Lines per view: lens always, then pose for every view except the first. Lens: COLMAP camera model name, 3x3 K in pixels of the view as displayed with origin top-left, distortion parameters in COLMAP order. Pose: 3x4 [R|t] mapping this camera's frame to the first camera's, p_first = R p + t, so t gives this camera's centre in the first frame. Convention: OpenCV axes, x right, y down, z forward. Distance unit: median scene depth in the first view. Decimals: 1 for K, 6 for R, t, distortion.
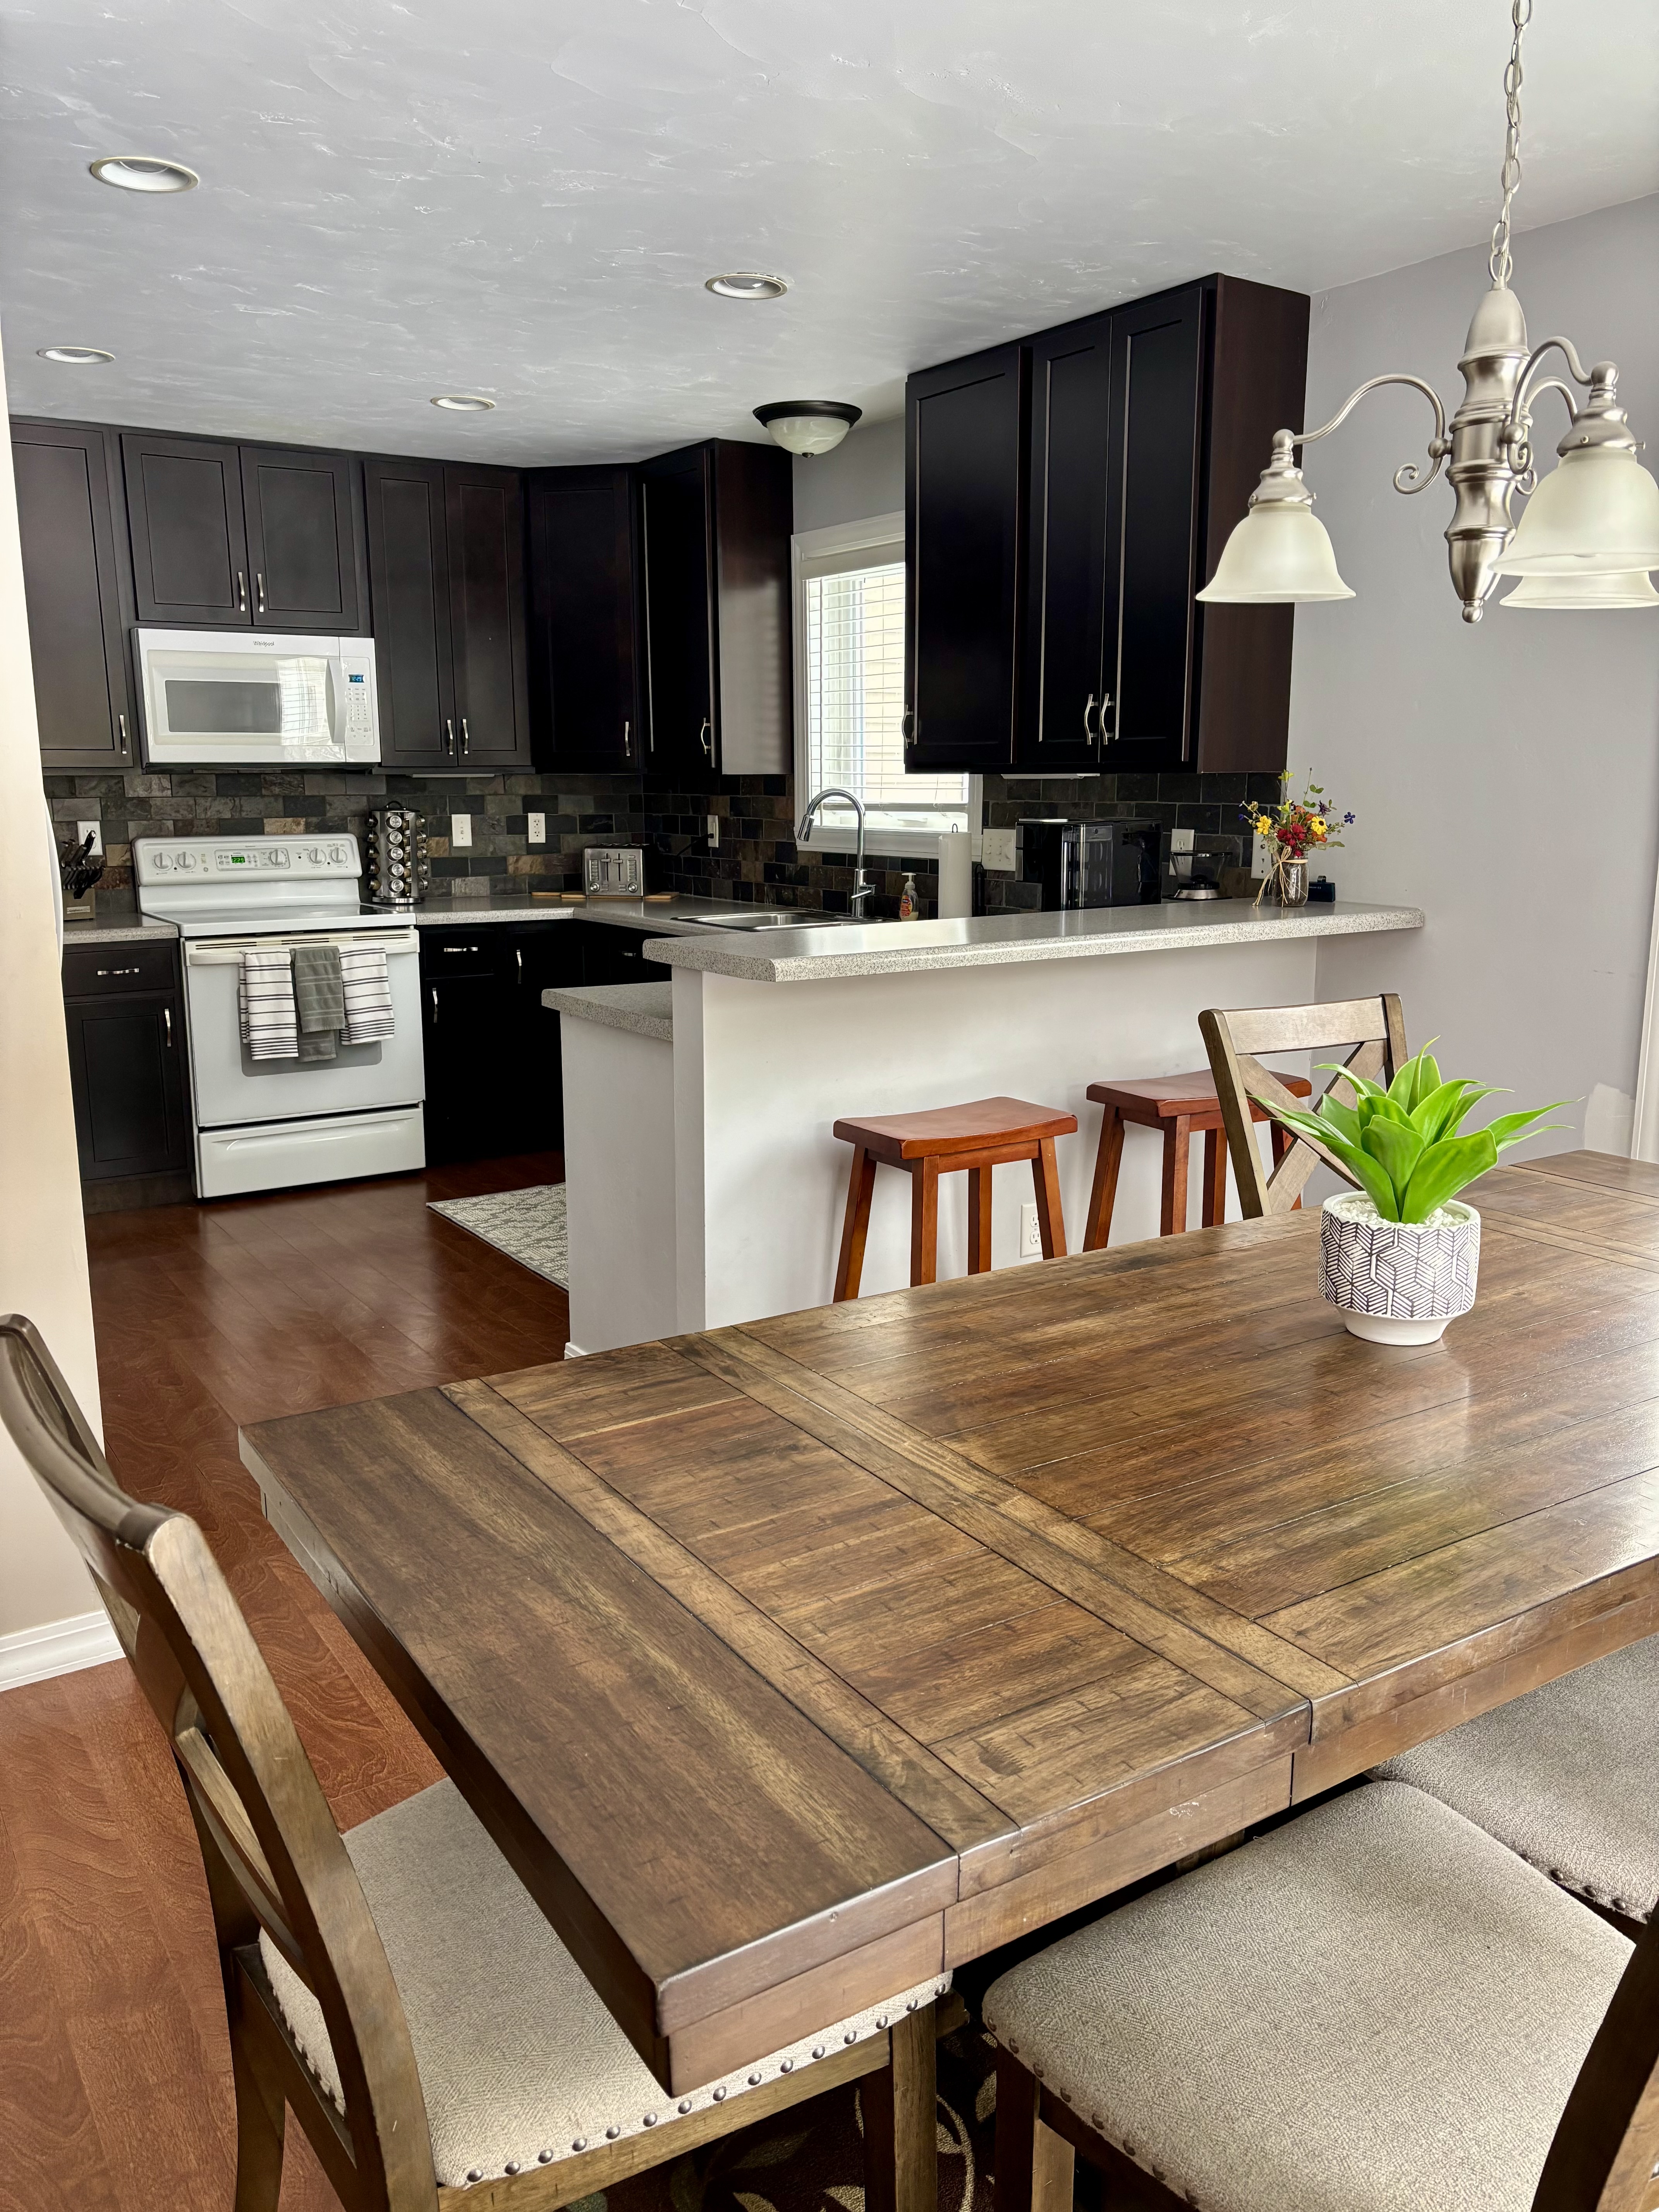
lens RADIAL K [[1702.5, 0, 876.1], [0, 1702.5, 1102.2], [0, 0, 1]] dist [0.054750, -0.062835]
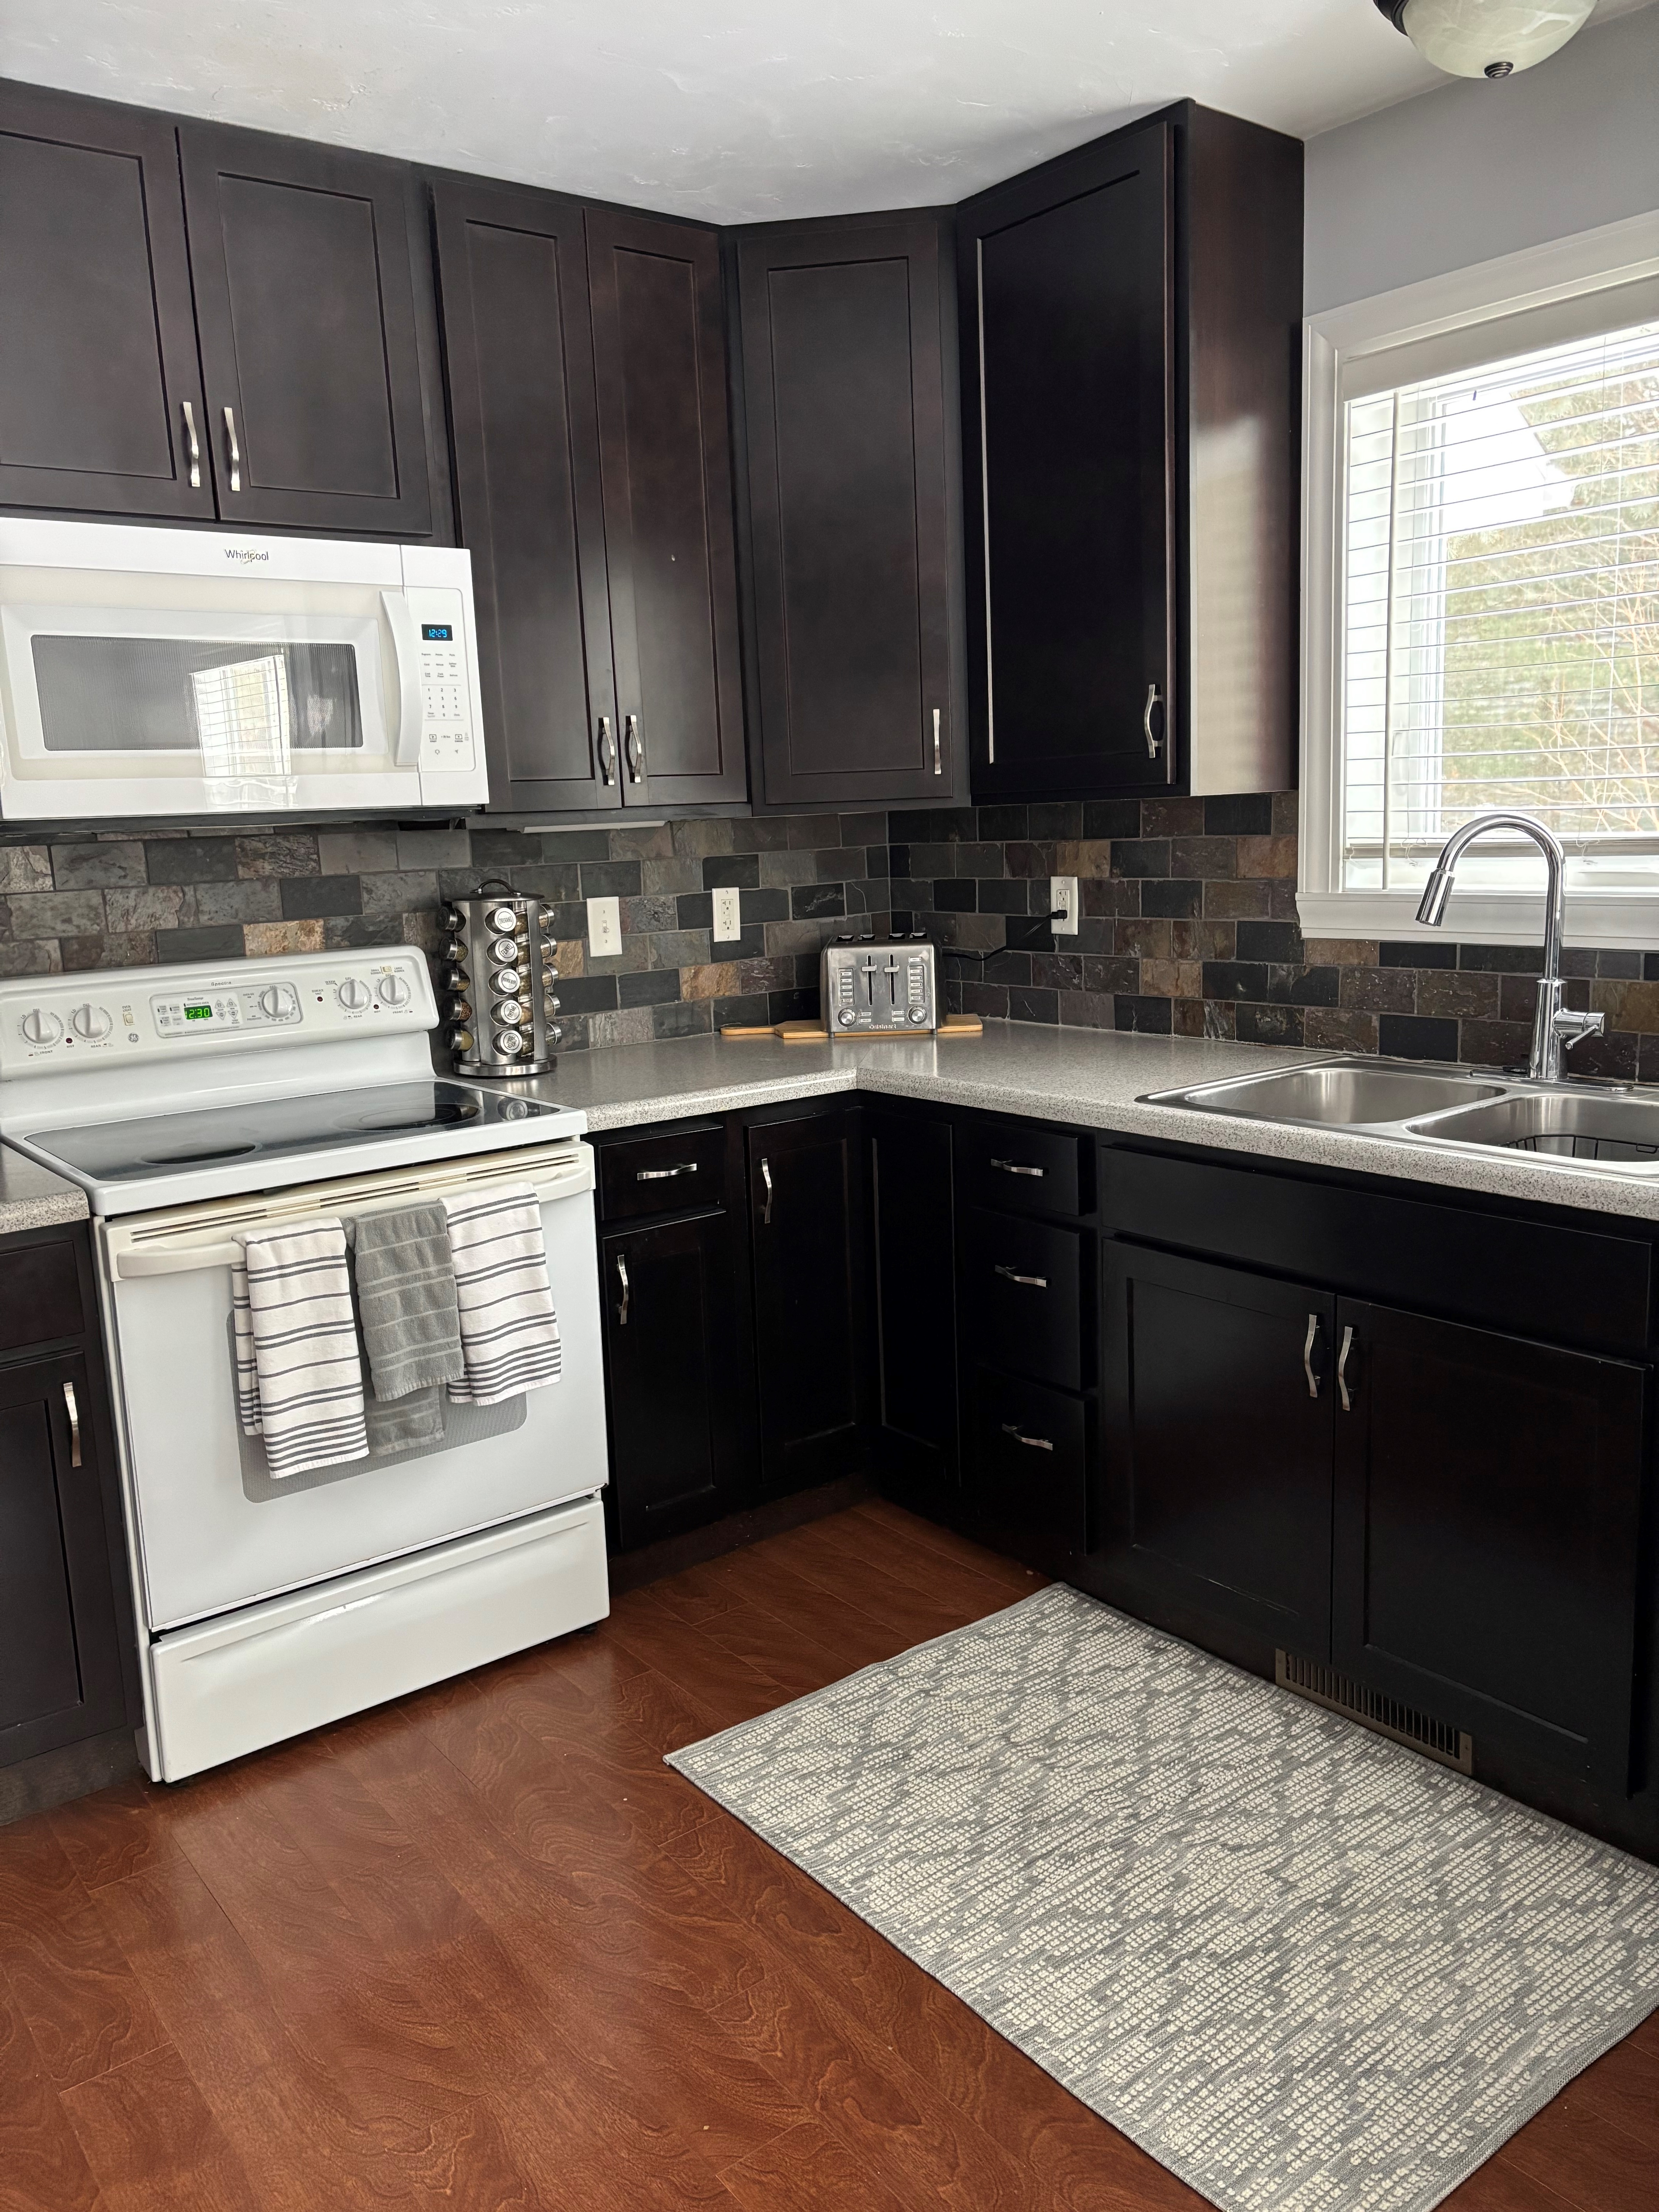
lens RADIAL K [[1702.5, 0, 876.1], [0, 1702.5, 1102.2], [0, 0, 1]] dist [0.054750, -0.062835]
pose [[0.996662, -0.052074, 0.062875, -0.209812], [0.053682, 0.998266, -0.024160, -0.093049], [-0.061508, 0.027455, 0.997729, 0.496516]]
